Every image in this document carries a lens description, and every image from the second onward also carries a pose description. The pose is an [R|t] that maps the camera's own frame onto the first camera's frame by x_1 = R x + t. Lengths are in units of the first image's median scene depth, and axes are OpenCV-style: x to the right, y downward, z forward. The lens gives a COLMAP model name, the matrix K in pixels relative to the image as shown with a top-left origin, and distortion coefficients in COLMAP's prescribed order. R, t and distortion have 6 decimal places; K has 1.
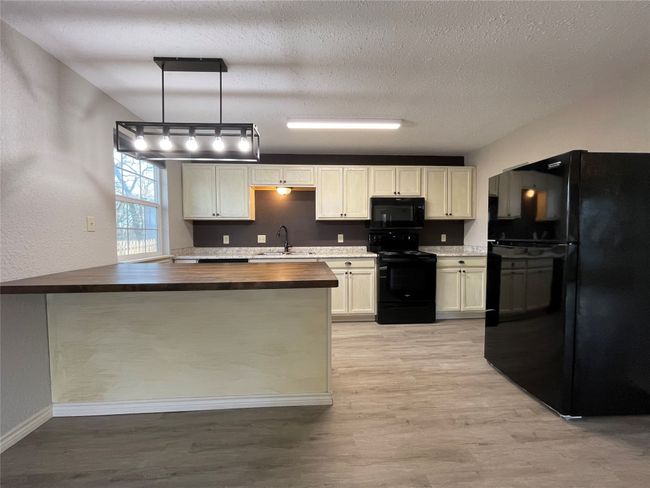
lens RADIAL K [[268.9, 0, 325.0], [0, 268.9, 244.0], [0, 0, 1]] dist [-0.002339, -0.000599]
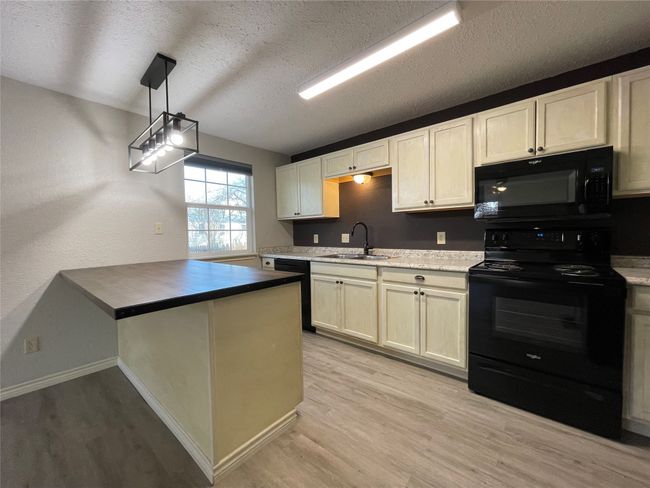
lens RADIAL K [[268.9, 0, 325.0], [0, 268.9, 244.0], [0, 0, 1]] dist [-0.002339, -0.000599]
pose [[0.705445, 0.020673, -0.708463, 0.364898], [-0.009126, 0.999757, 0.020086, -0.018700], [0.708706, -0.007704, 0.705462, 0.373393]]
